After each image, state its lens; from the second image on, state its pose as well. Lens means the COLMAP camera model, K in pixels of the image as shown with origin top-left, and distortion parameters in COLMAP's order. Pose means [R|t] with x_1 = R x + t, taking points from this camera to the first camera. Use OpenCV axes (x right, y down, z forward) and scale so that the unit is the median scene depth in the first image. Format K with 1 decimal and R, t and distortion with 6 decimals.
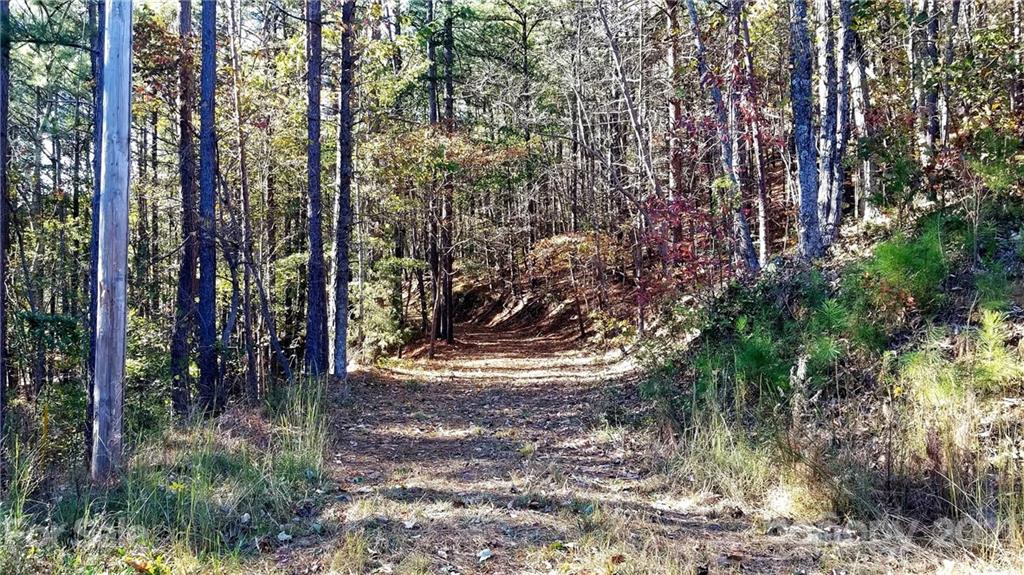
lens RADIAL K [[793.5, 0, 507.7], [0, 793.5, 285.7], [0, 0, 1]] dist [-0.022087, -0.046000]
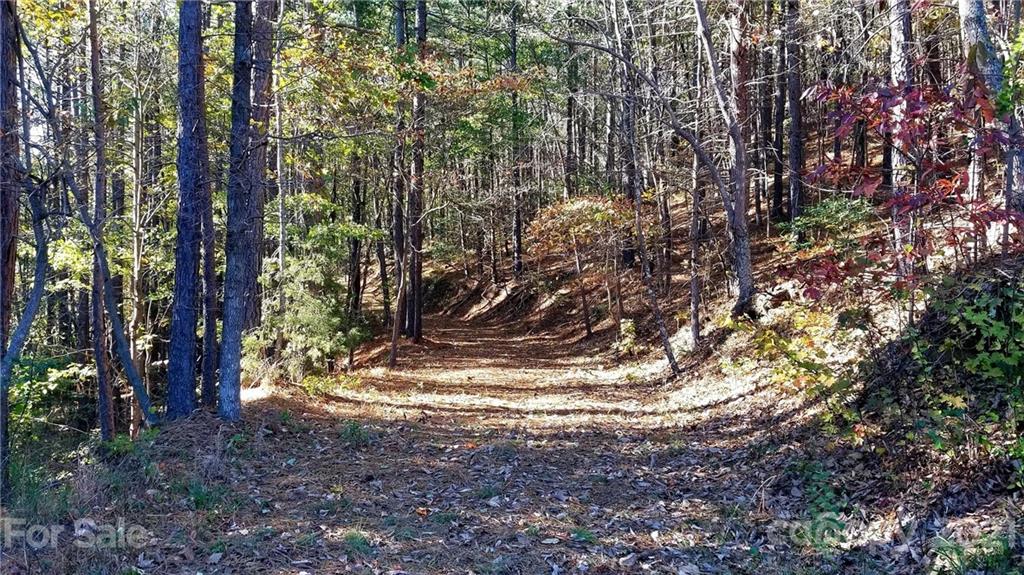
lens RADIAL K [[793.5, 0, 510.6], [0, 793.5, 290.6], [0, 0, 1]] dist [-0.022087, -0.046000]
pose [[0.998799, 0.017832, 0.045629, -0.026068], [-0.018740, 0.999633, 0.019555, 0.006361], [-0.045264, -0.020386, 0.998767, 0.316596]]
